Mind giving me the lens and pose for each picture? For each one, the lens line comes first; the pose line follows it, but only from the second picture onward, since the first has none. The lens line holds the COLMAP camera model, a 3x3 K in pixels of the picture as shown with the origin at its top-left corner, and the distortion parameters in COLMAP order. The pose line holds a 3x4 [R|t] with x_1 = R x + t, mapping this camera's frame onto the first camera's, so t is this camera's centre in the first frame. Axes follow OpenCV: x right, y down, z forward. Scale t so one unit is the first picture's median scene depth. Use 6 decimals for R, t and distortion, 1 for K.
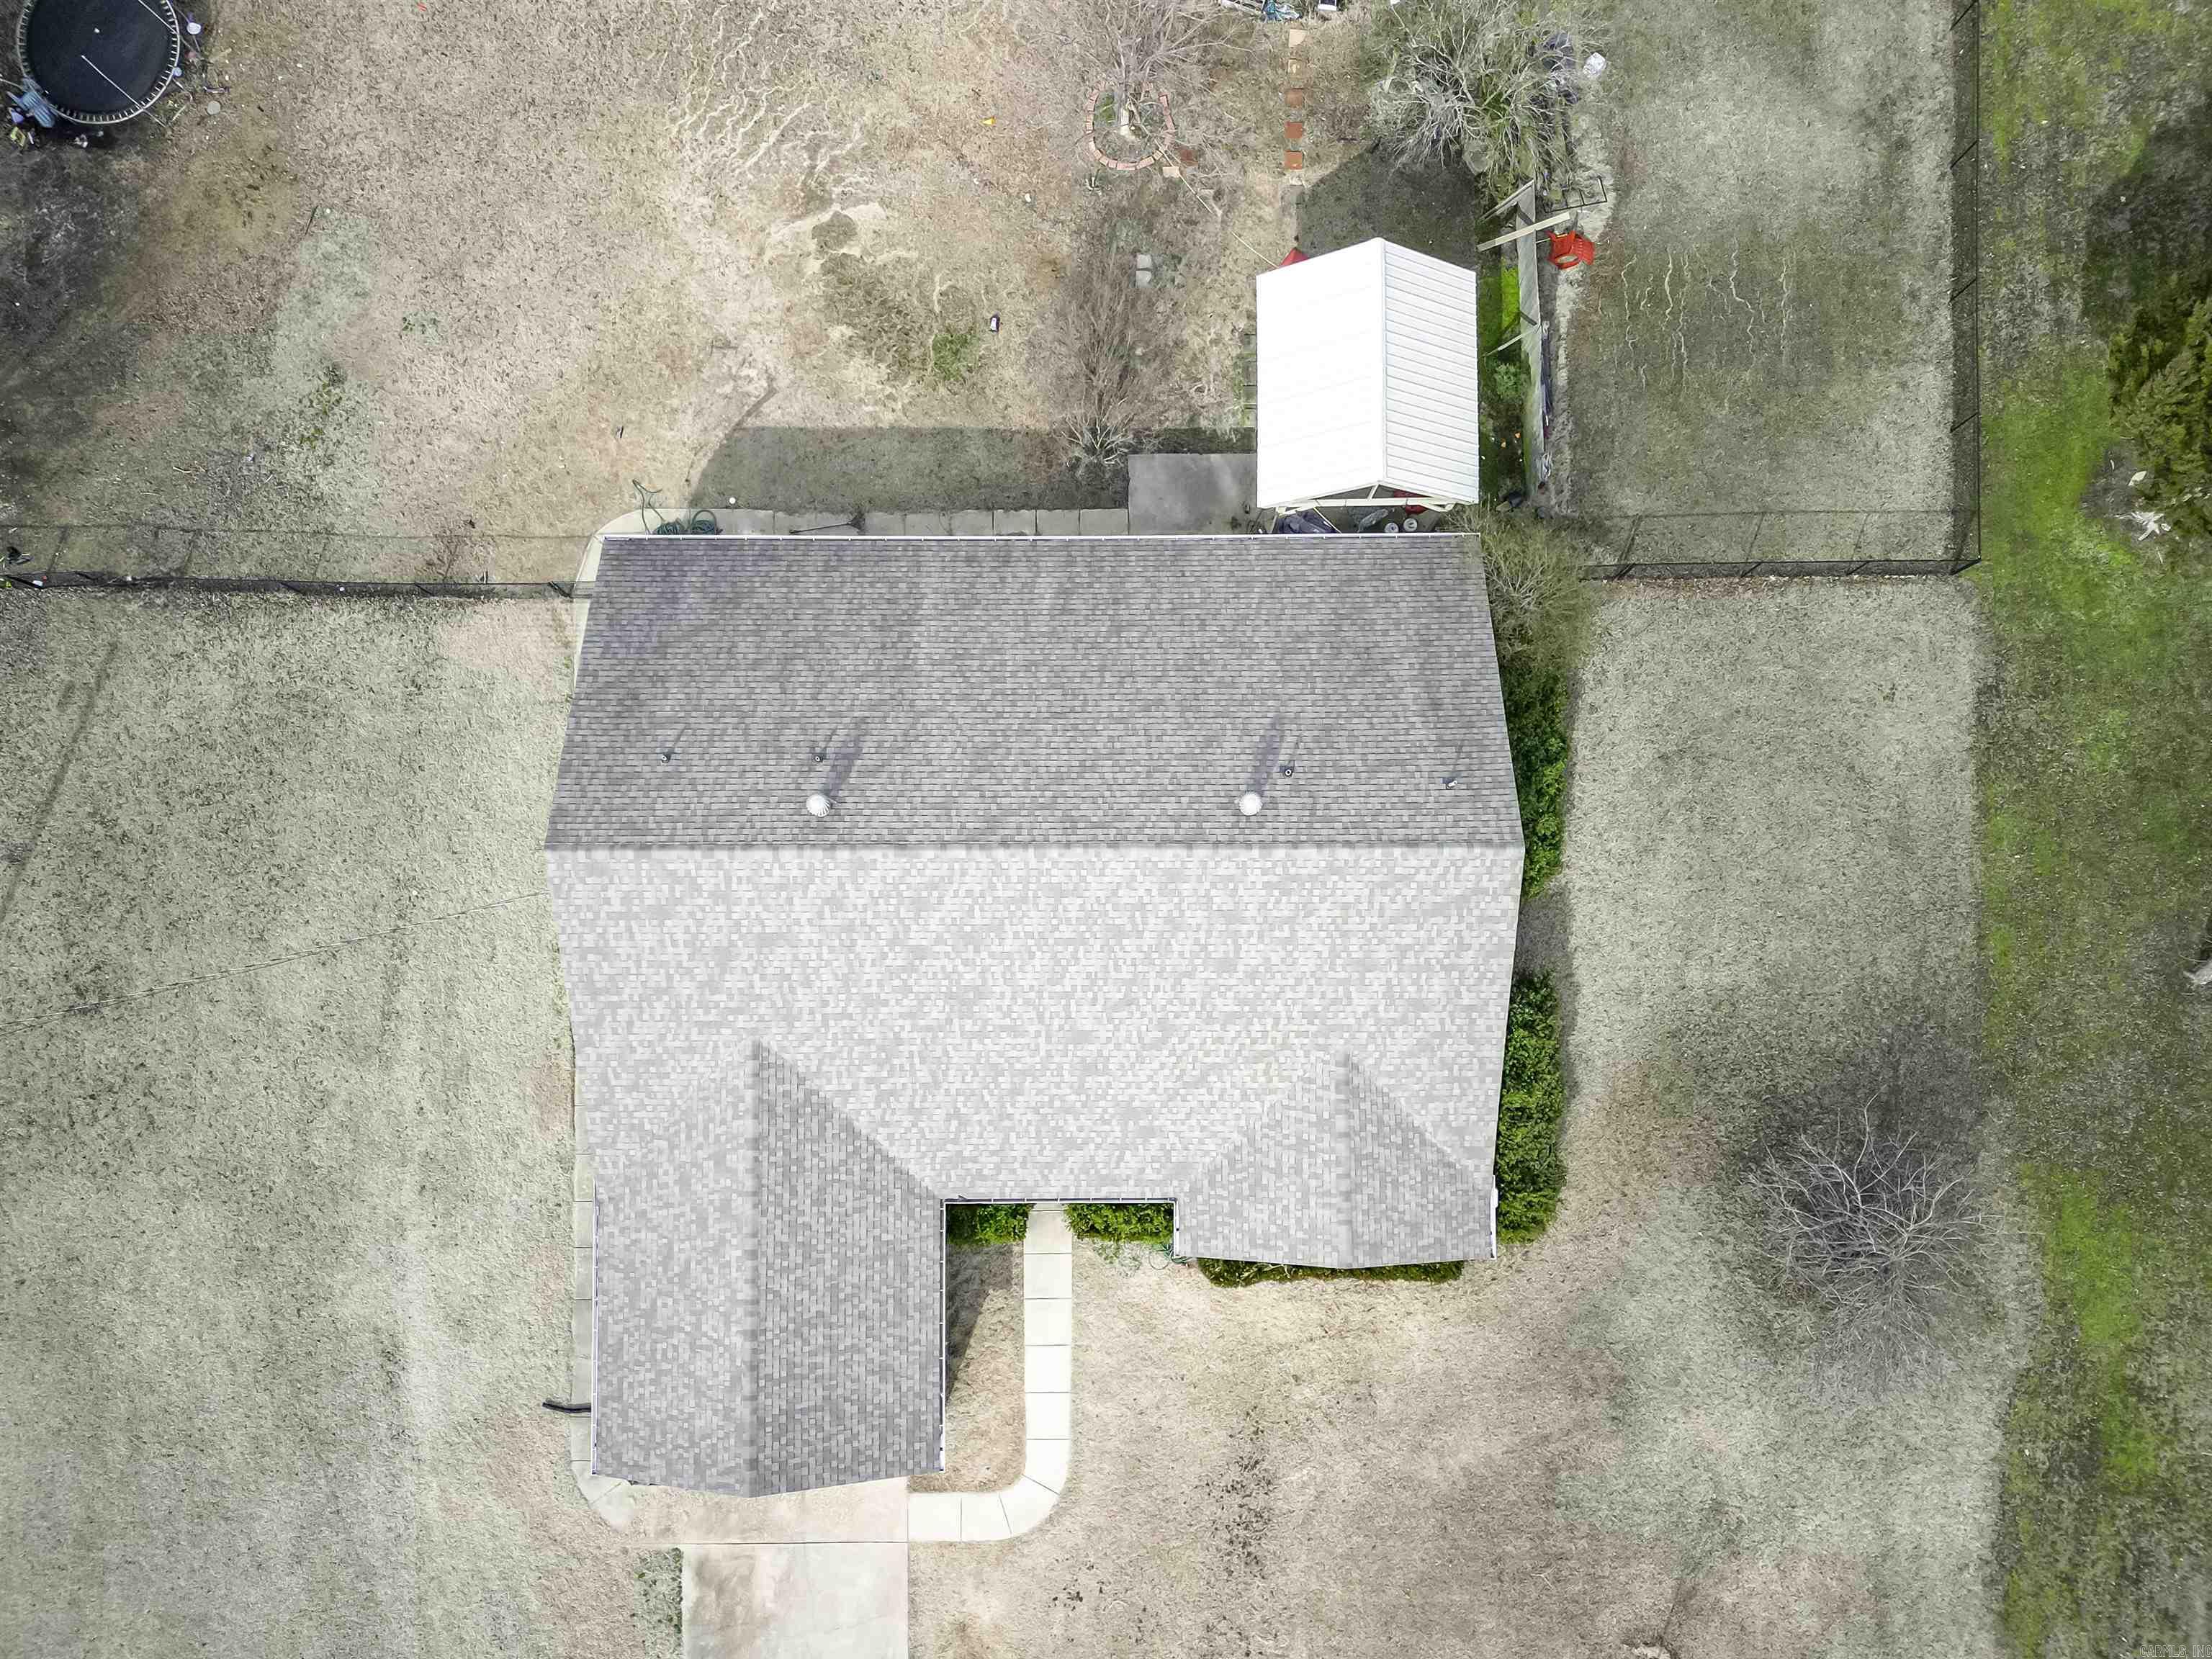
lens RADIAL K [[1617.8, 0, 1148.0], [0, 1617.8, 833.8], [0, 0, 1]] dist [0.069782, -0.077647]
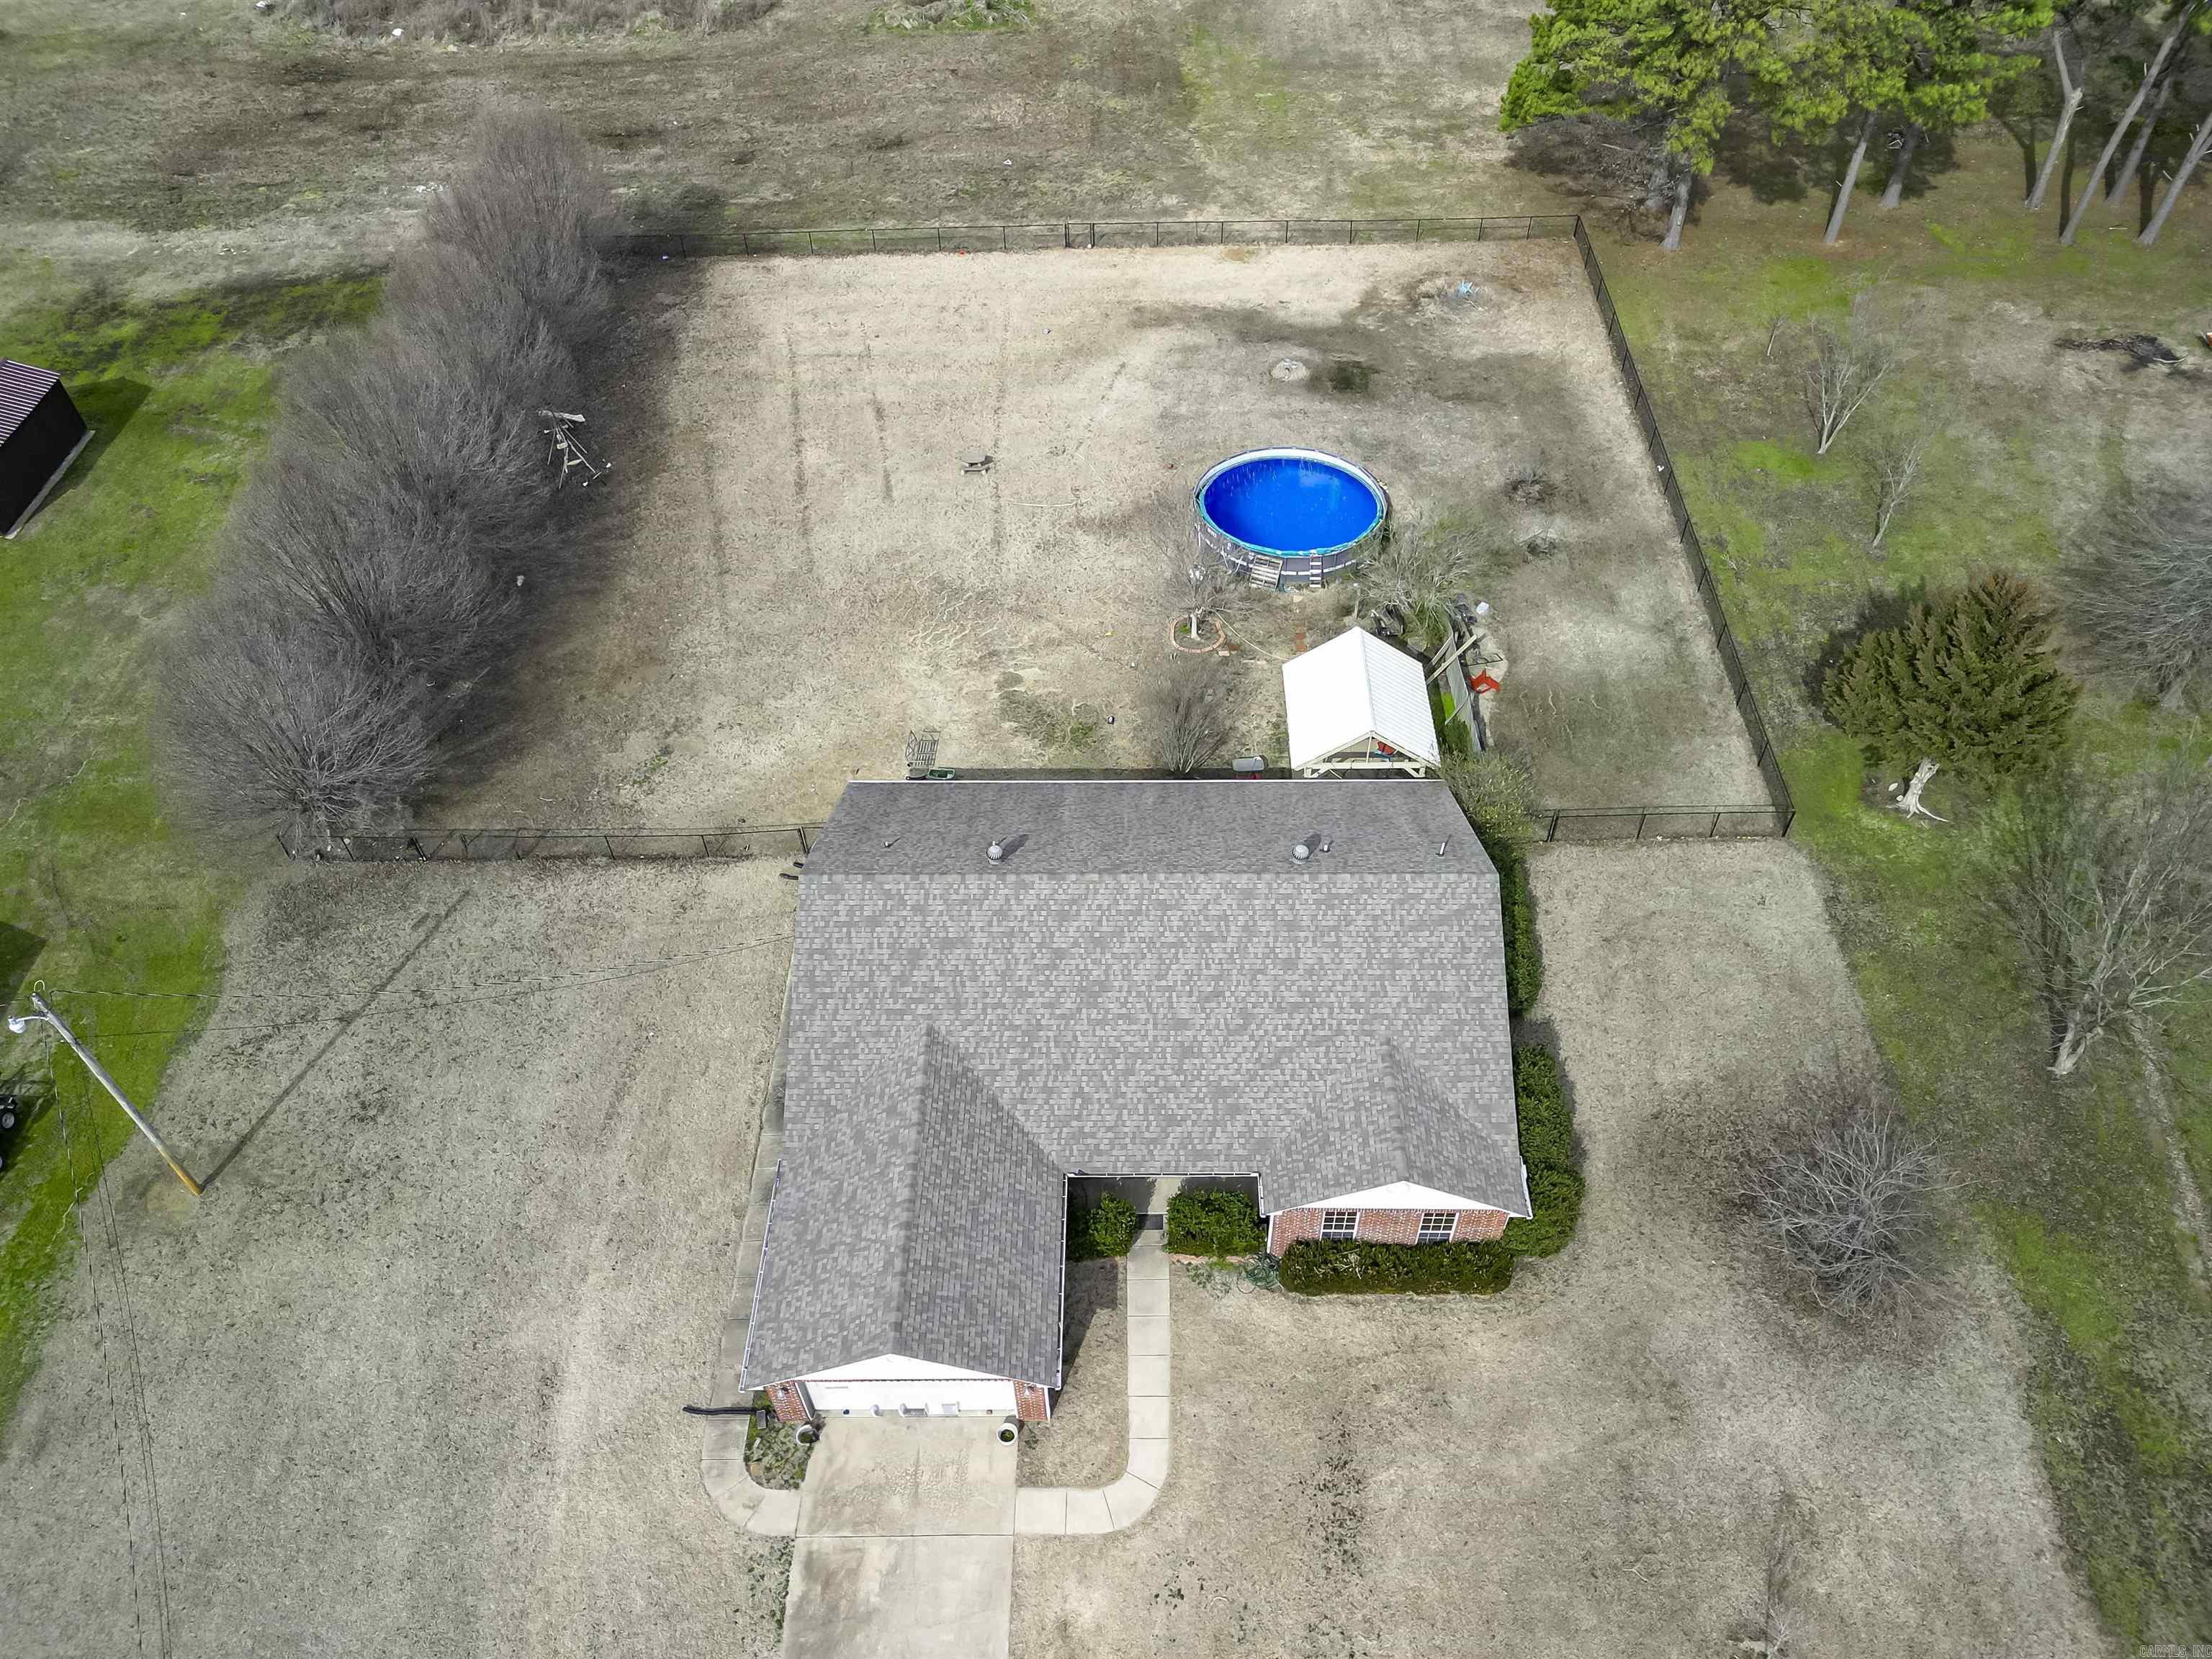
lens RADIAL K [[1586.1, 0, 1180.9], [0, 1586.1, 823.8], [0, 0, 1]] dist [0.060794, -0.075107]
pose [[0.999891, -0.007560, 0.012683, -0.050476], [0.013988, 0.759929, -0.649855, 0.743835], [-0.004725, 0.649962, 0.759952, -0.058582]]
